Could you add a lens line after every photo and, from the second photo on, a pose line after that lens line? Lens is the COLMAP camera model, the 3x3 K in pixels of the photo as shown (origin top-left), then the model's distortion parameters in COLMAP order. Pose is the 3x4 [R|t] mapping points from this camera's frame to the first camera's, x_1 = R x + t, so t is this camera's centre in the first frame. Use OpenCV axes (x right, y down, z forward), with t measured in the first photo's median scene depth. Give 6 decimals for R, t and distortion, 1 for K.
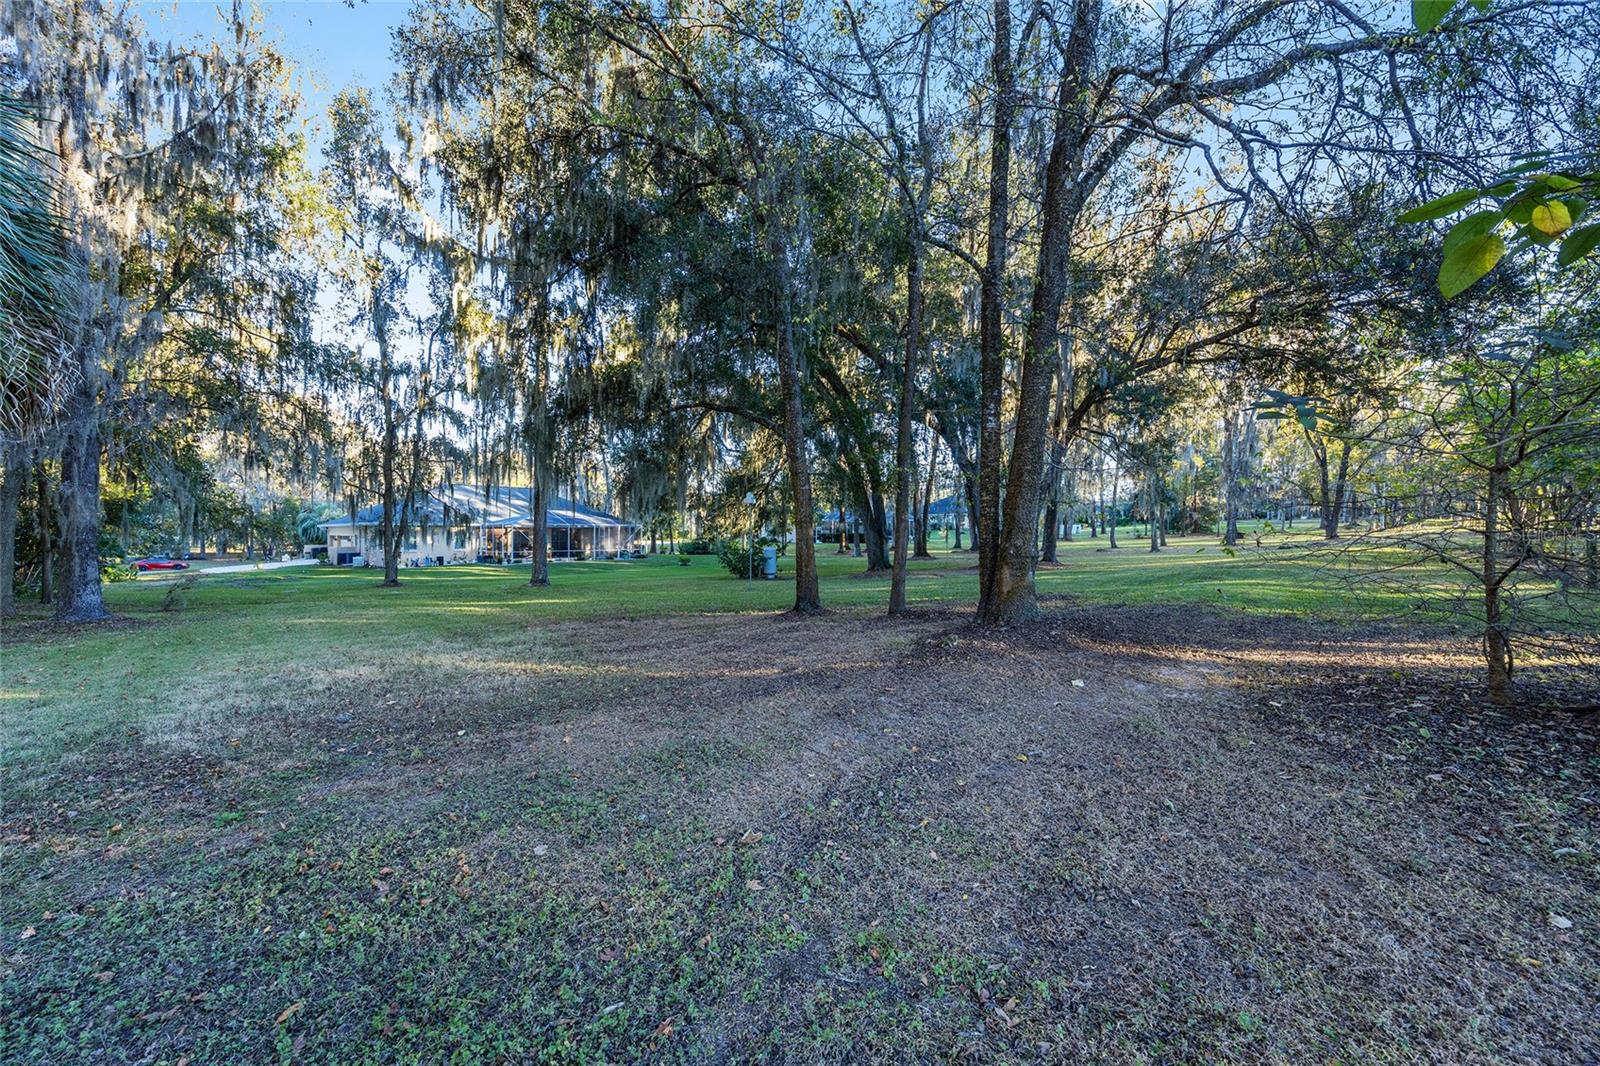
lens RADIAL K [[643.6, 0, 793.8], [0, 643.6, 535.4], [0, 0, 1]] dist [0.014005, 0.000252]
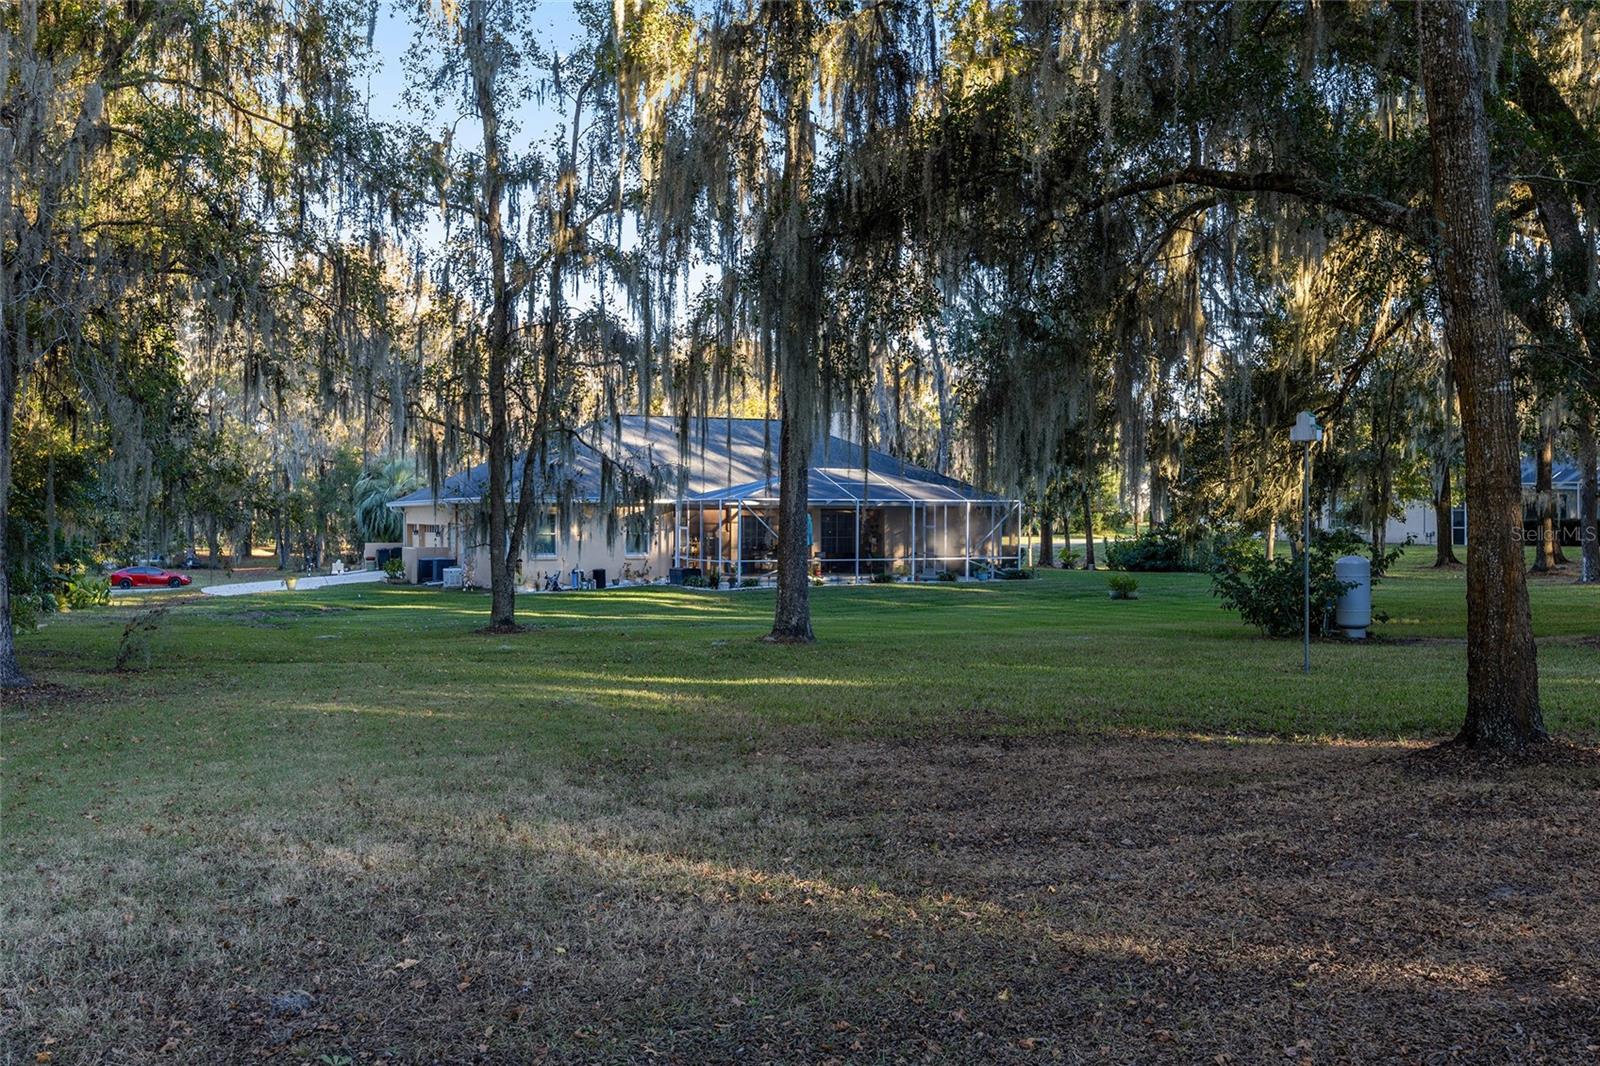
lens RADIAL K [[1509.1, 0, 807.0], [0, 1509.1, 536.0], [0, 0, 1]] dist [0.016017, 0.000000]
pose [[0.932282, 0.004245, -0.361708, -0.015309], [-0.001470, 0.999967, 0.007947, -0.000503], [0.361730, -0.006877, 0.932257, 0.049651]]
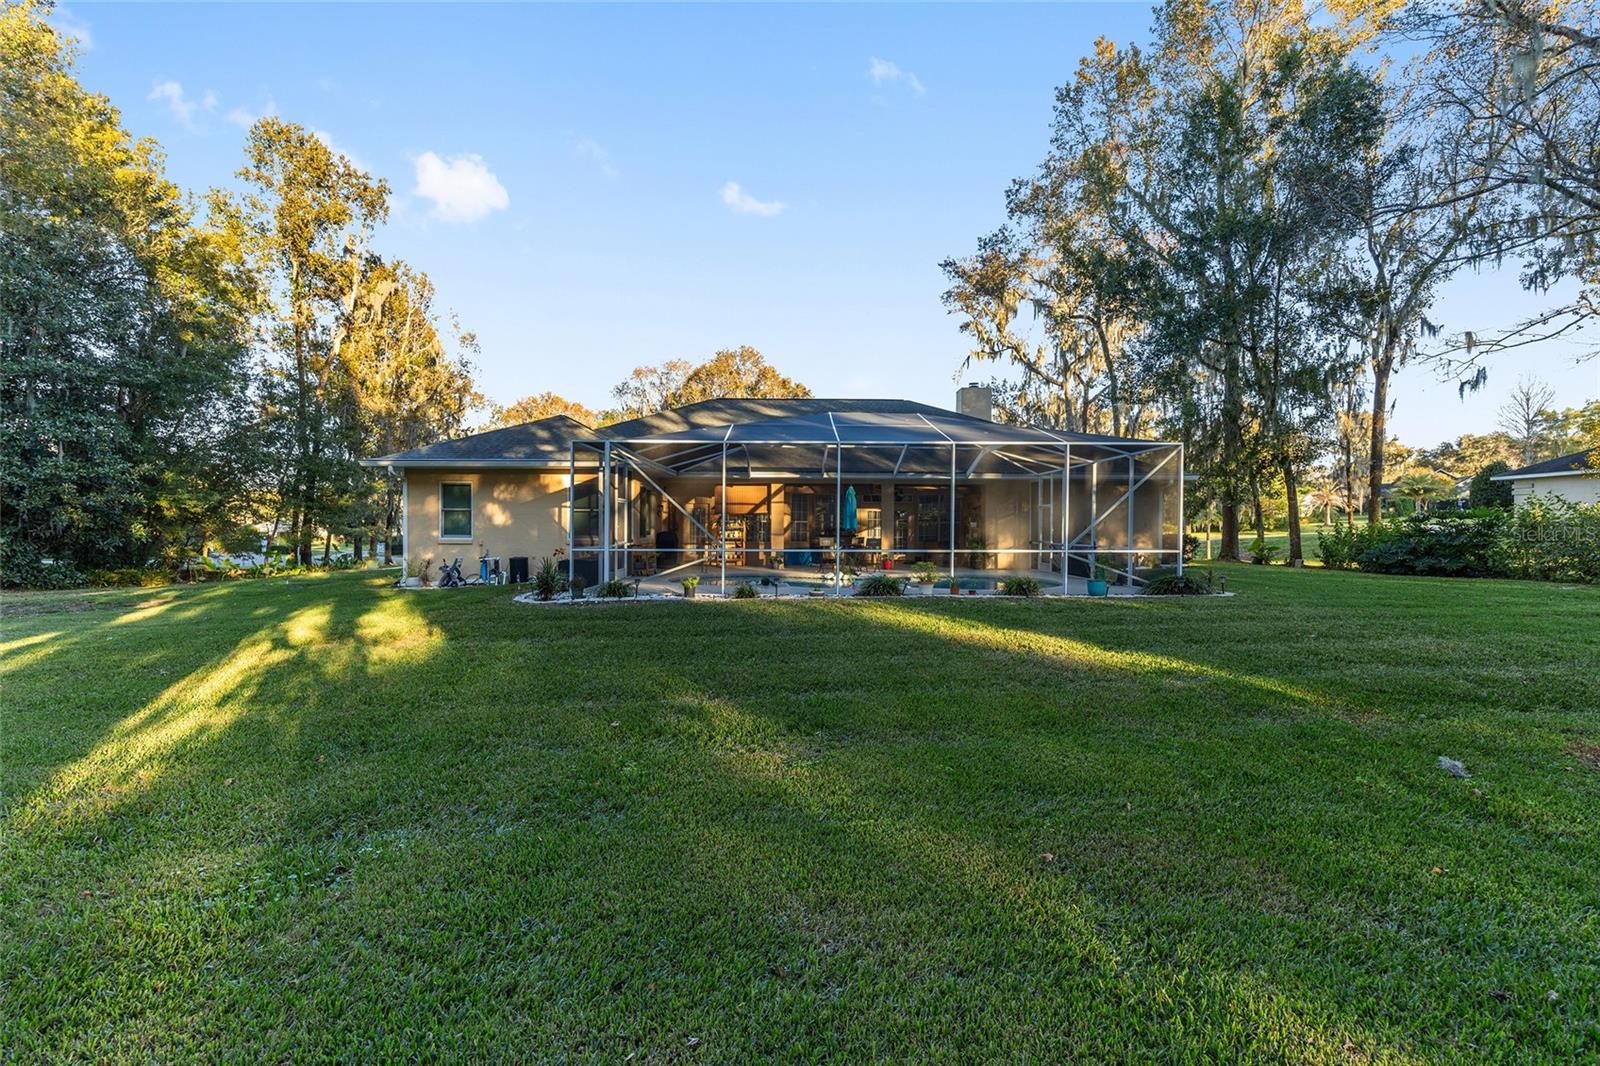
lens RADIAL K [[643.6, 0, 793.6], [0, 643.6, 533.1], [0, 0, 1]] dist [0.014005, 0.000252]
pose [[0.698365, 0.010178, -0.715669, -0.287427], [-0.006590, 0.999948, 0.007790, 0.023694], [0.715711, -0.000724, 0.698396, 1.267612]]
